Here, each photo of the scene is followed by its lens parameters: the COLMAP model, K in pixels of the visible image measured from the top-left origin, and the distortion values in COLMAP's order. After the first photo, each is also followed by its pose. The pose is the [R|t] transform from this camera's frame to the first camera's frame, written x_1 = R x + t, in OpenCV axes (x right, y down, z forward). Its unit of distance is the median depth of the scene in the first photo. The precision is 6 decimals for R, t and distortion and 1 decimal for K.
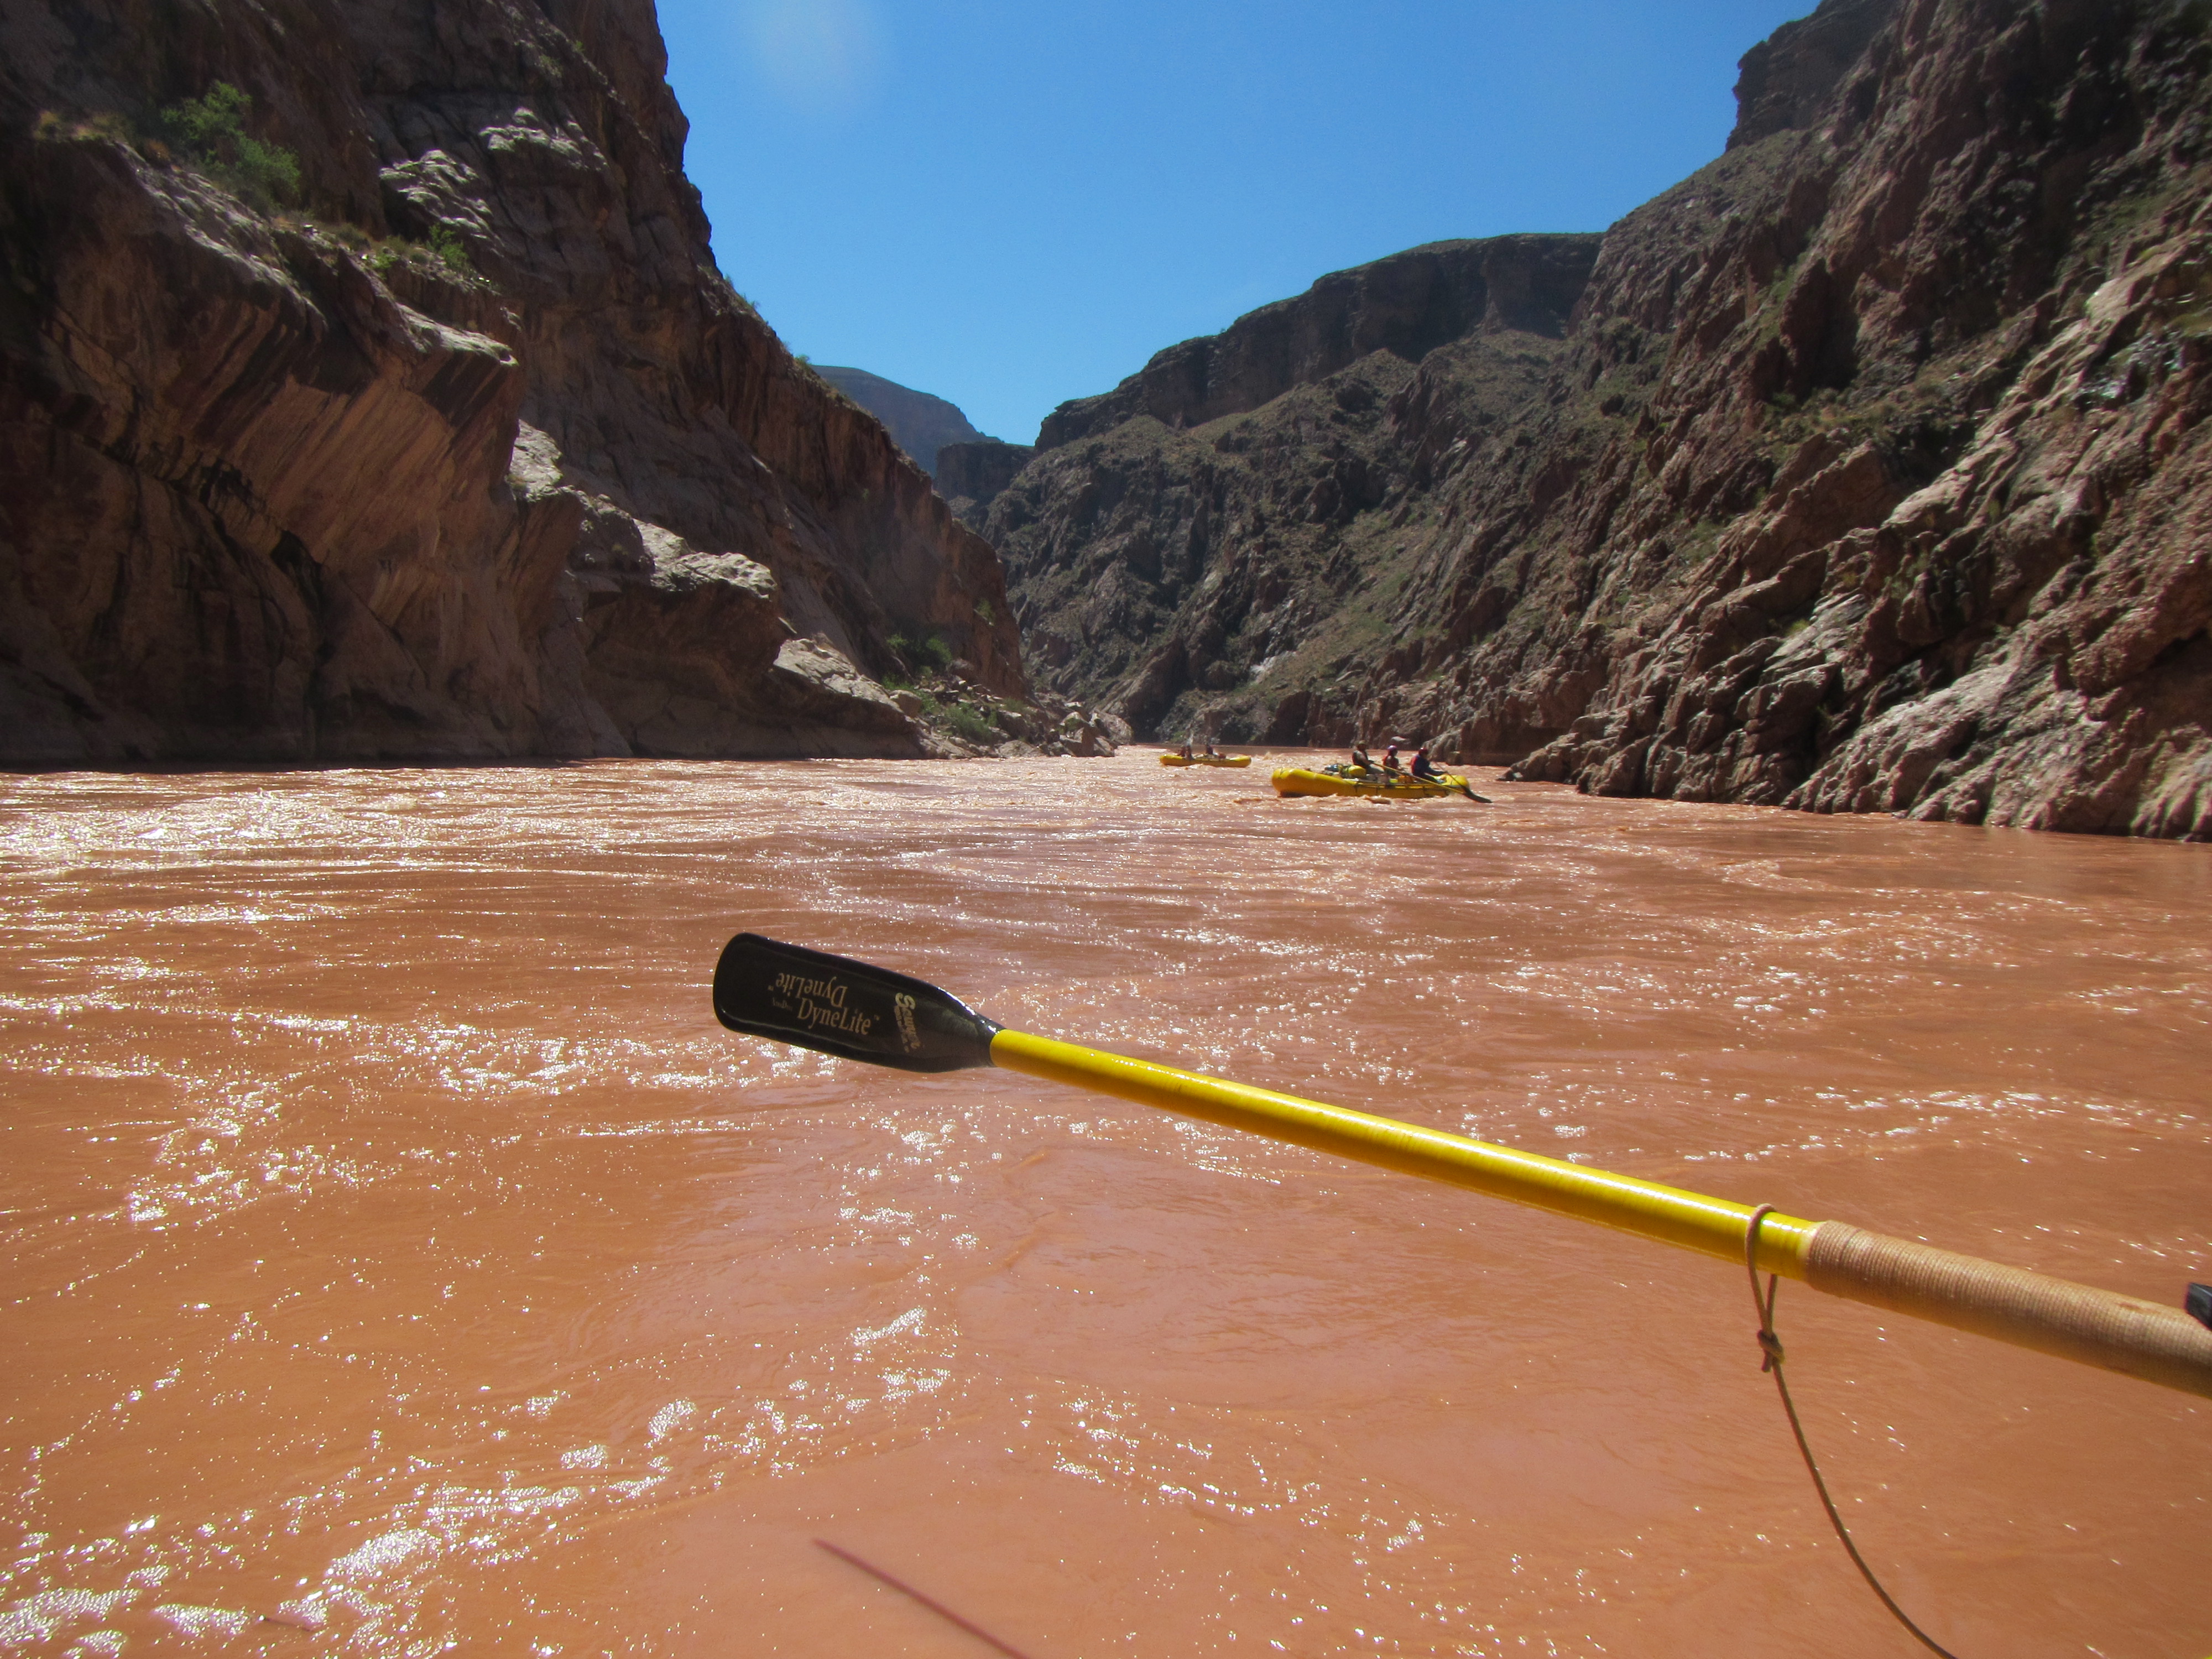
lens RADIAL K [[1837.7, 0, 1127.2], [0, 1837.7, 815.3], [0, 0, 1]] dist [-0.001300, 0.003790]
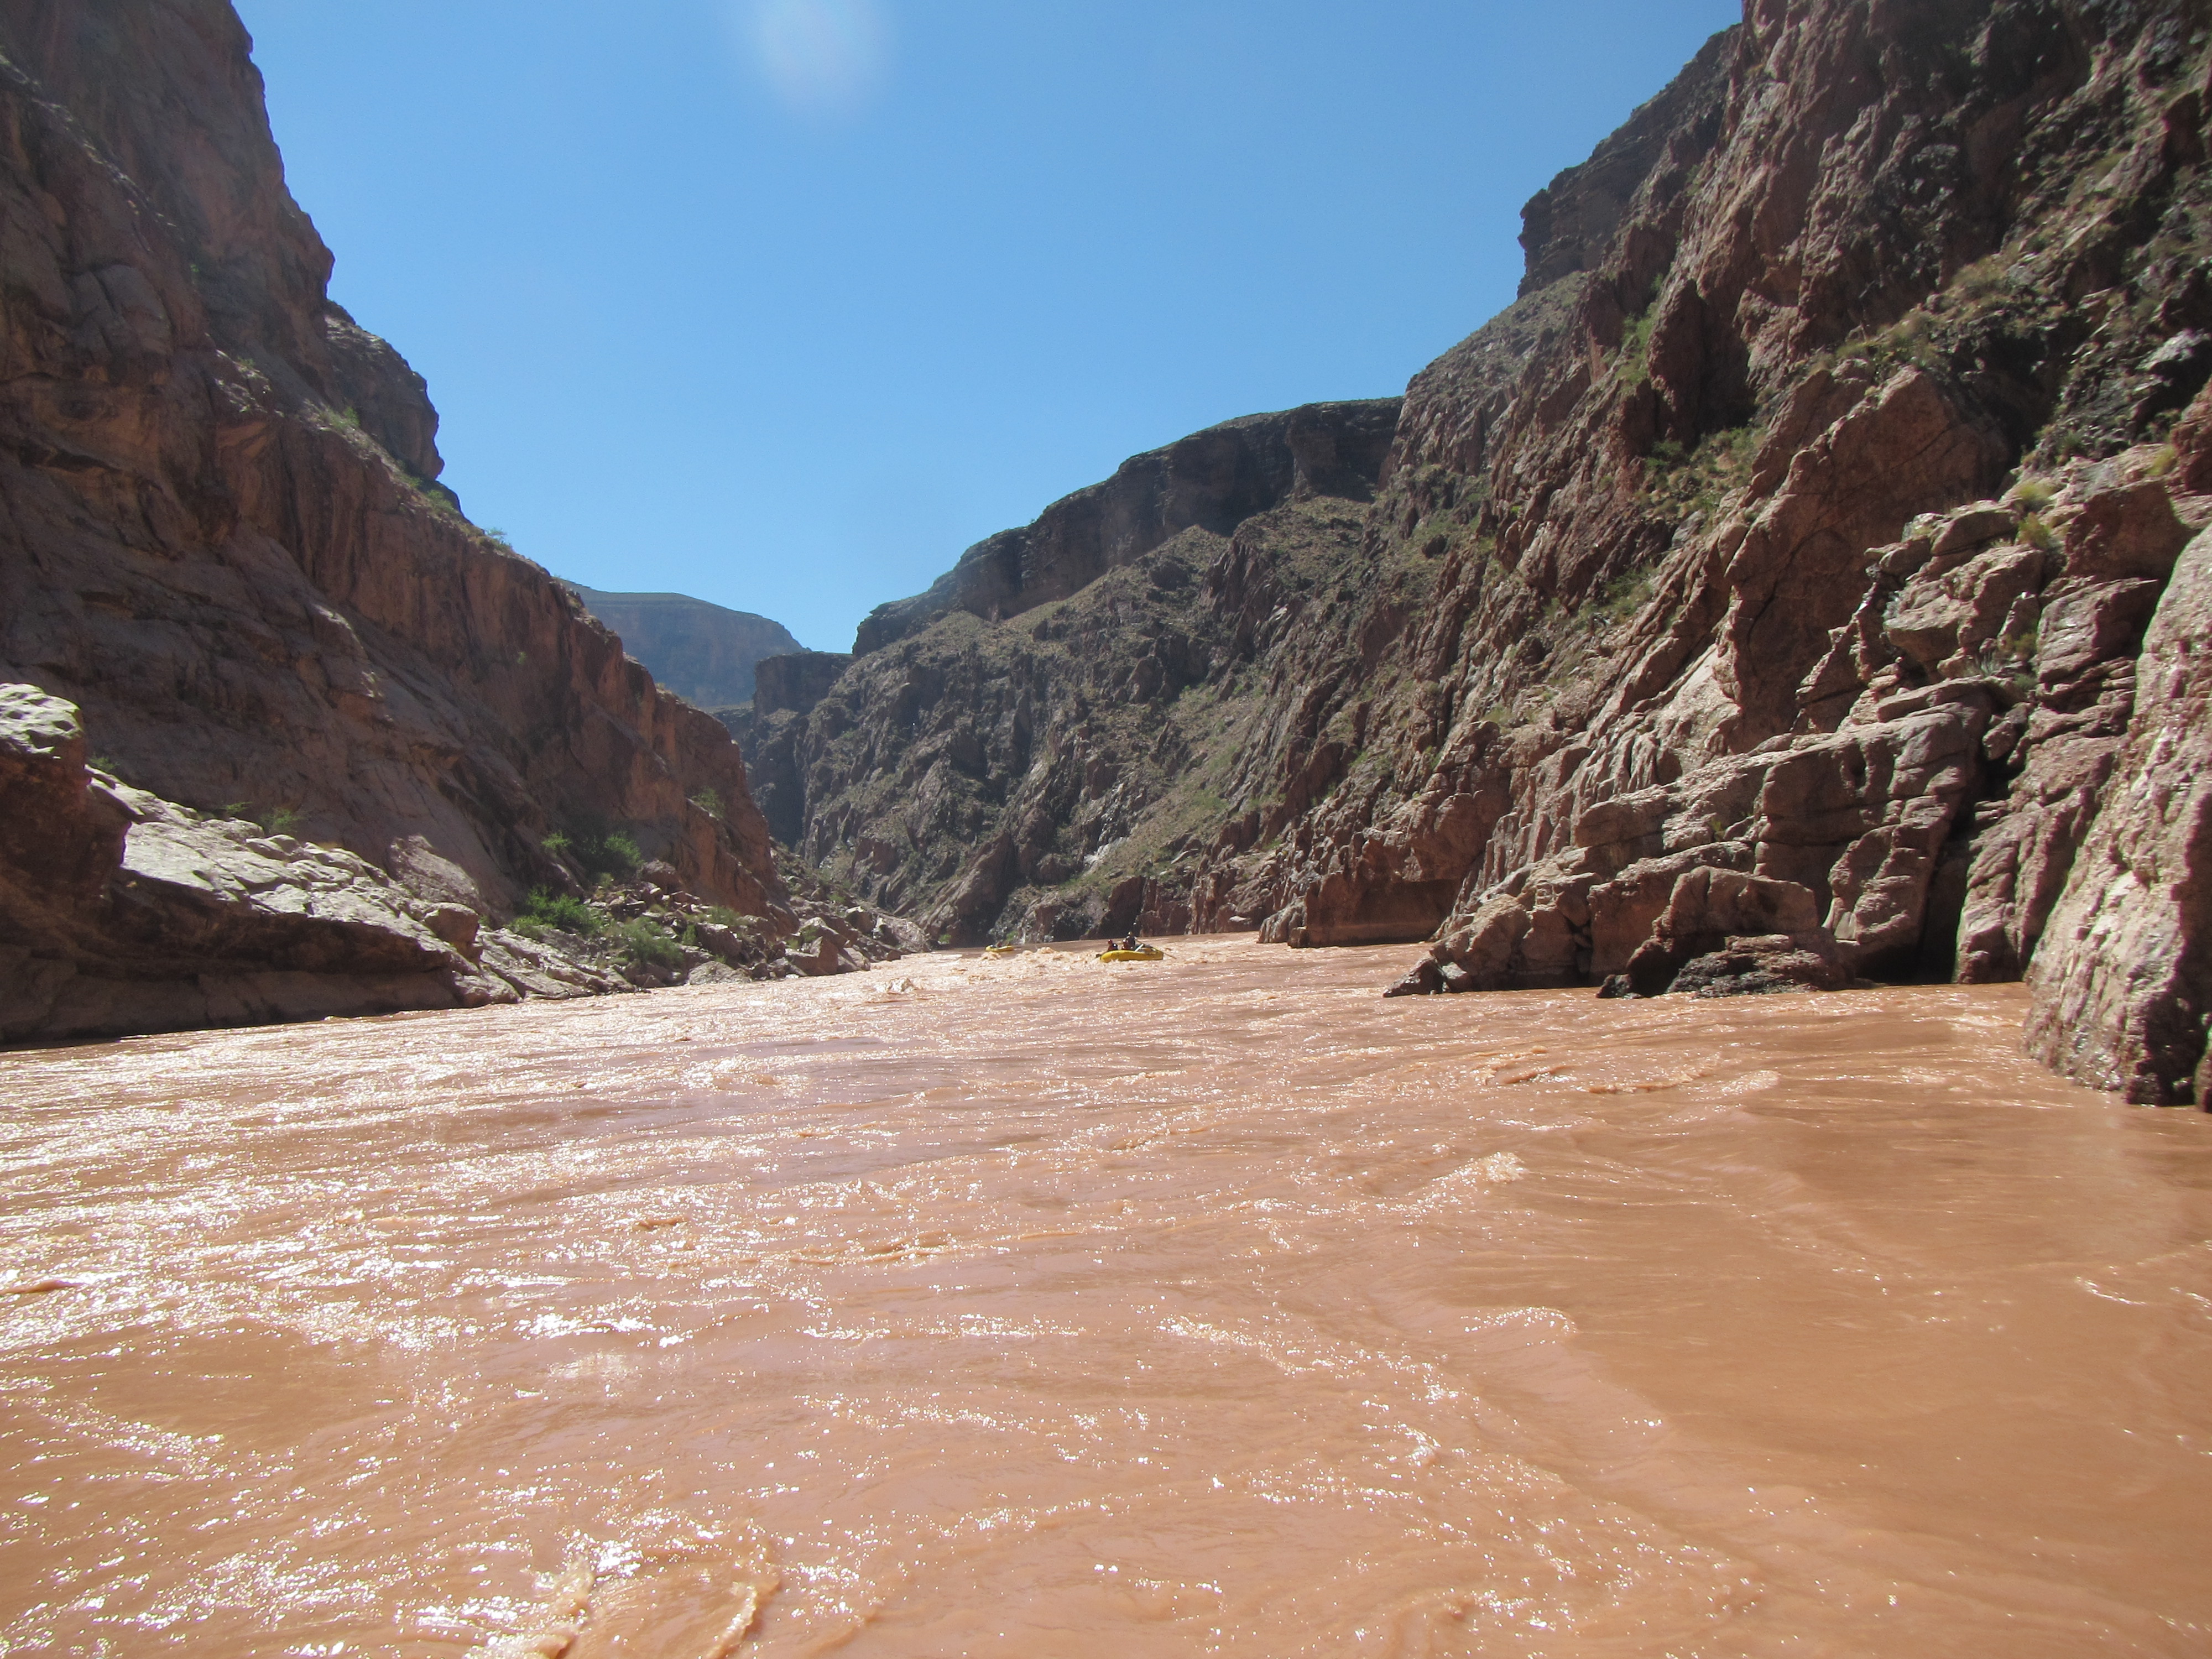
lens RADIAL K [[1834.1, 0, 1139.7], [0, 1834.1, 817.9], [0, 0, 1]] dist [-0.004571, -0.001587]
pose [[0.992897, -0.076998, 0.090702, 0.014928], [0.086188, 0.991024, -0.102191, -0.002514], [-0.082020, 0.109283, 0.990621, 0.079663]]
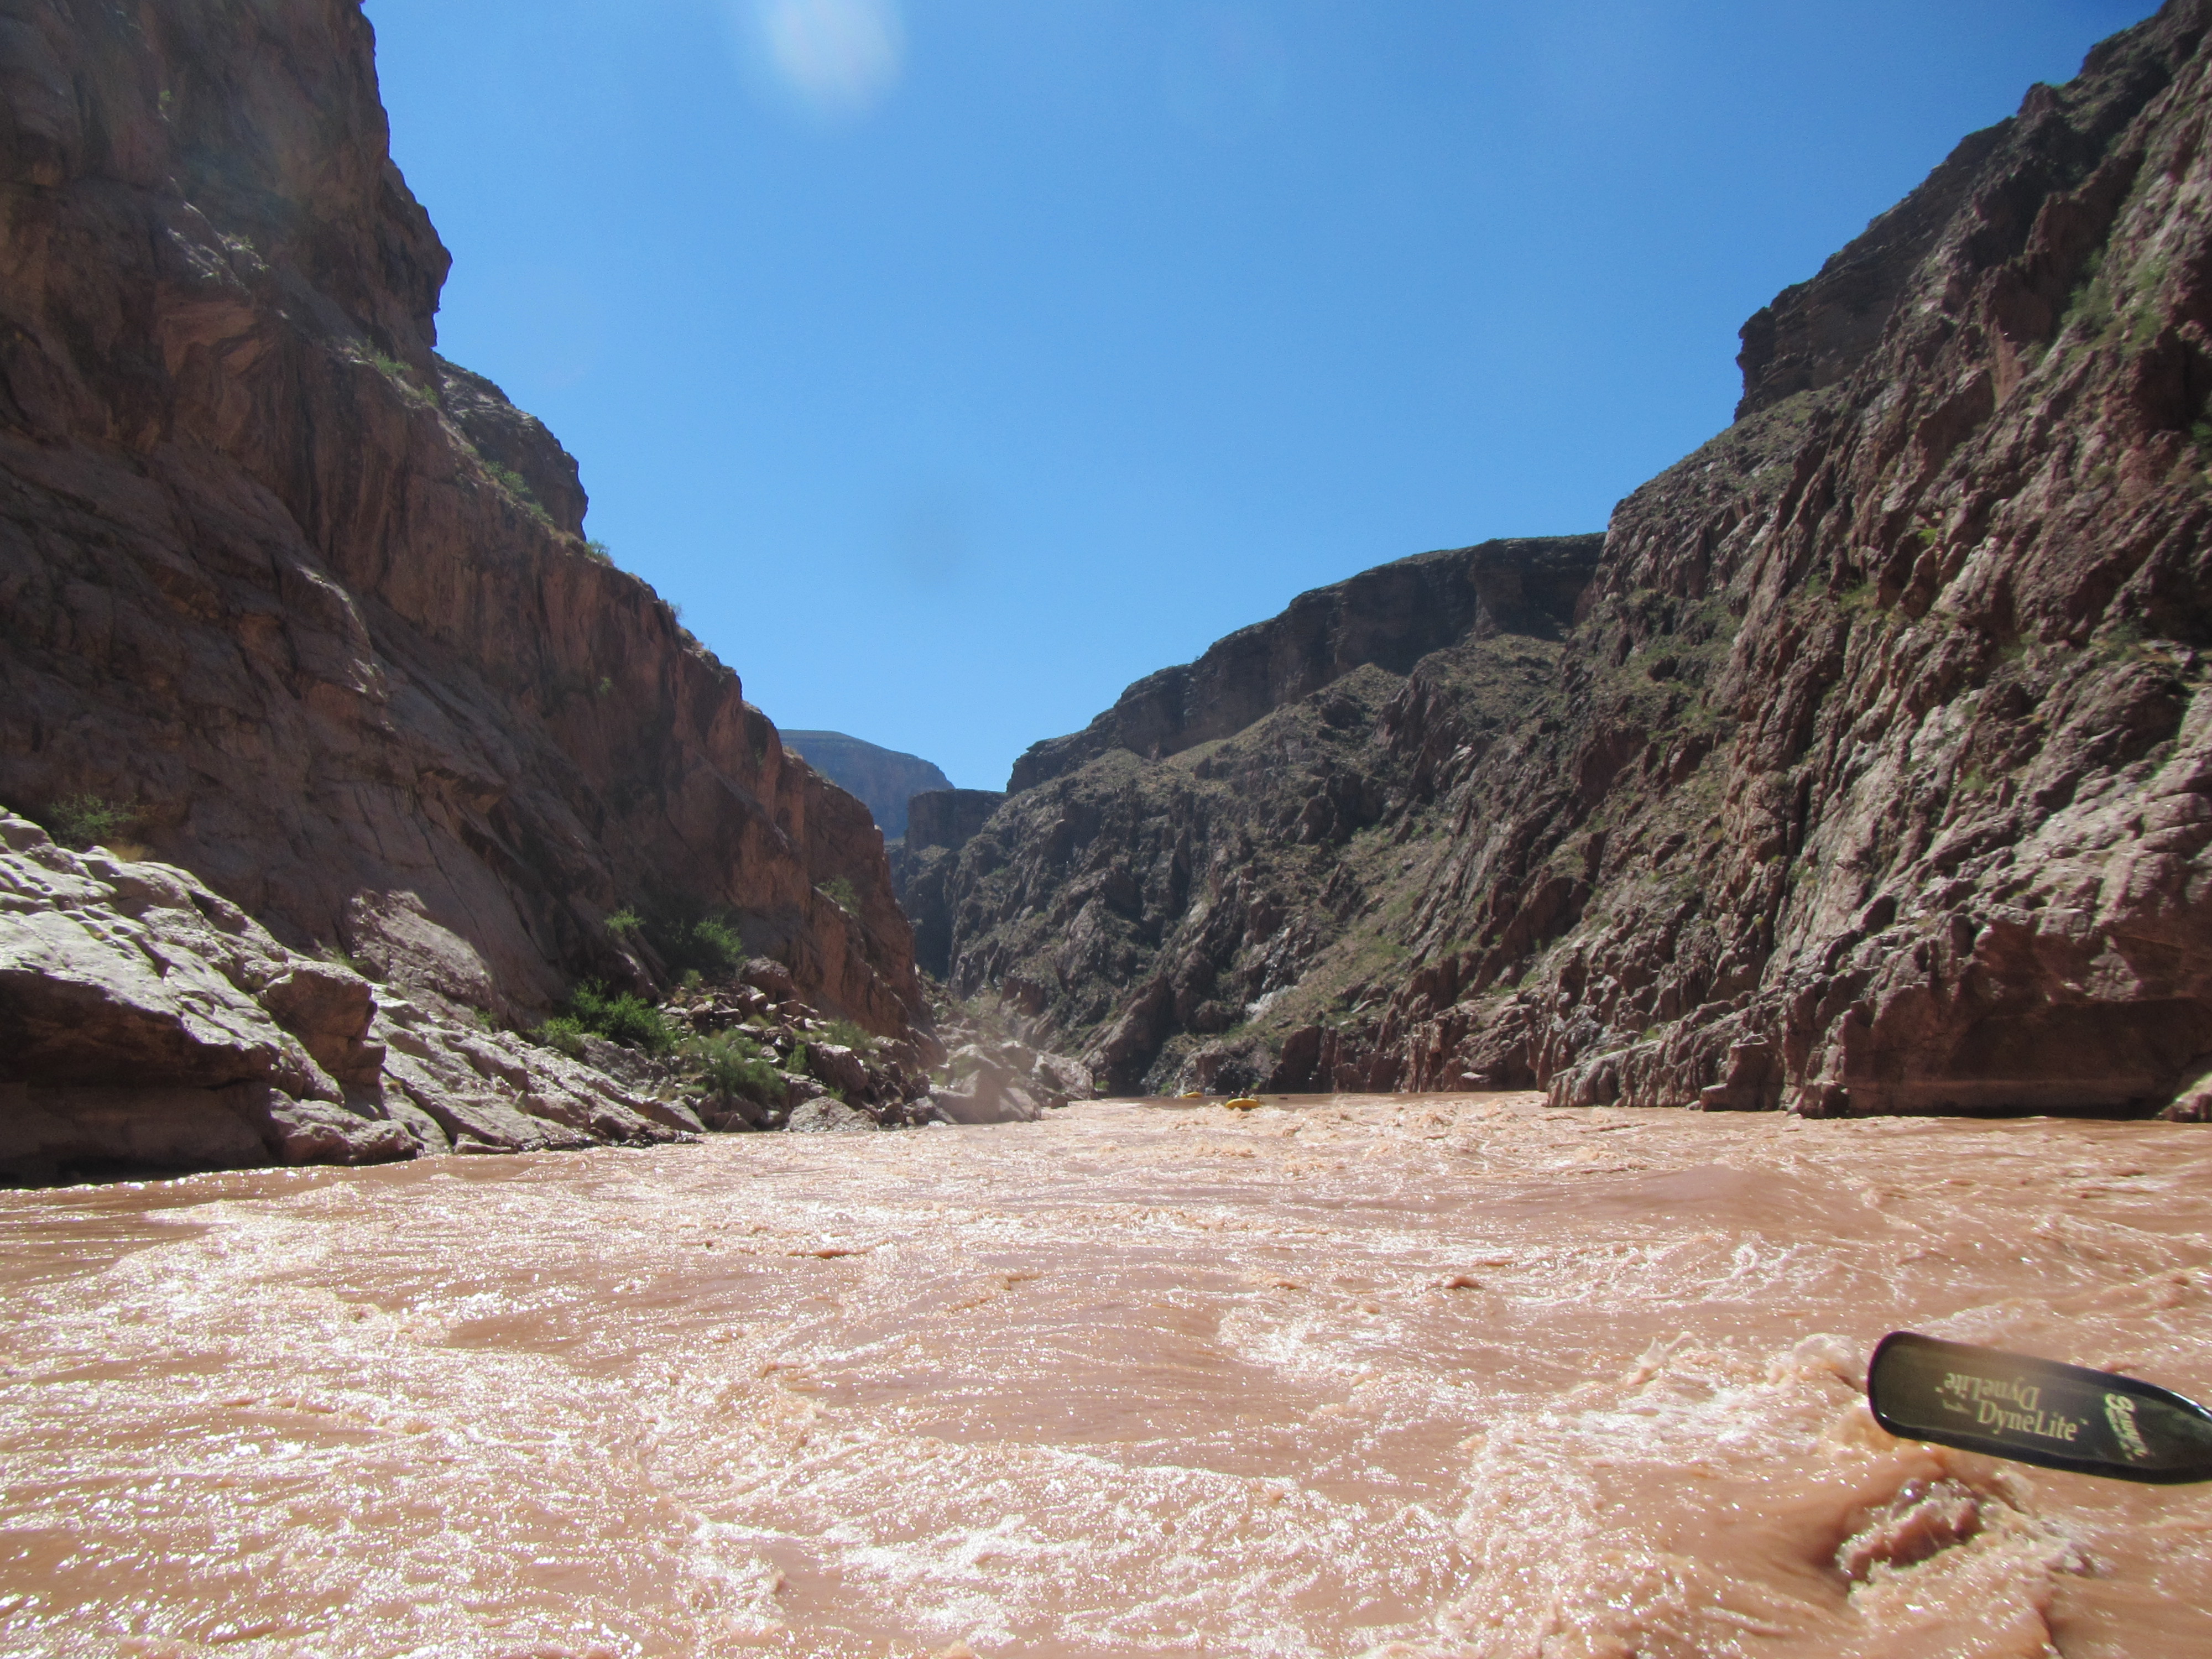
lens RADIAL K [[1834.1, 0, 1139.7], [0, 1834.1, 817.9], [0, 0, 1]] dist [-0.004571, -0.001587]
pose [[0.999203, -0.036393, 0.016405, 0.006590], [0.038845, 0.981126, -0.189429, -0.005429], [-0.009202, 0.189915, 0.981757, 0.154190]]
